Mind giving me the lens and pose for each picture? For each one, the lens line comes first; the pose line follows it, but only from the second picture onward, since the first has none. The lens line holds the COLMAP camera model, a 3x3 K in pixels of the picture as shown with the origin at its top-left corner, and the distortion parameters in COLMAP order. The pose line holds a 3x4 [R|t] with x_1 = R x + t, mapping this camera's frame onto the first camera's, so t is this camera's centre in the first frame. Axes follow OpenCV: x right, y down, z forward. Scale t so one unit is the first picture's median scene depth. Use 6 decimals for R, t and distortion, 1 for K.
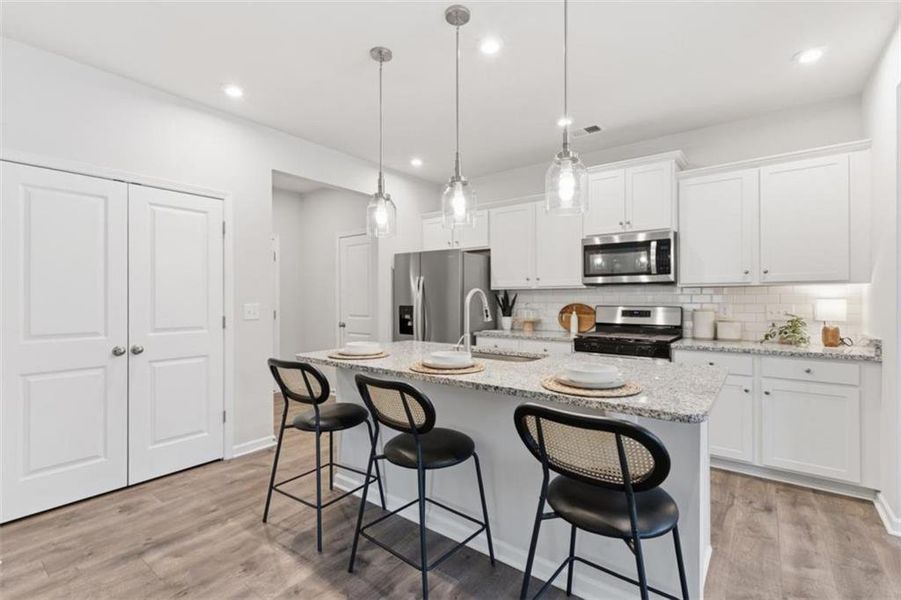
lens RADIAL K [[408.1, 0, 452.0], [0, 408.1, 297.5], [0, 0, 1]] dist [-0.001220, 0.001503]
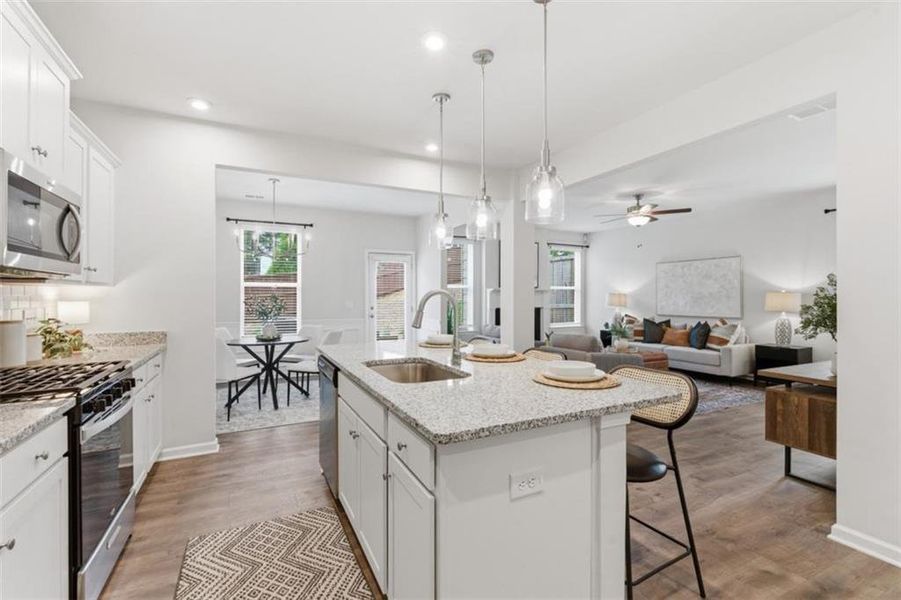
lens RADIAL K [[408.1, 0, 449.7], [0, 408.1, 294.8], [0, 0, 1]] dist [-0.001220, 0.001503]
pose [[-0.899546, 0.003302, 0.436814, -0.240922], [0.002822, 0.999994, -0.001746, -0.006789], [-0.436817, -0.000338, -0.899550, 1.235284]]
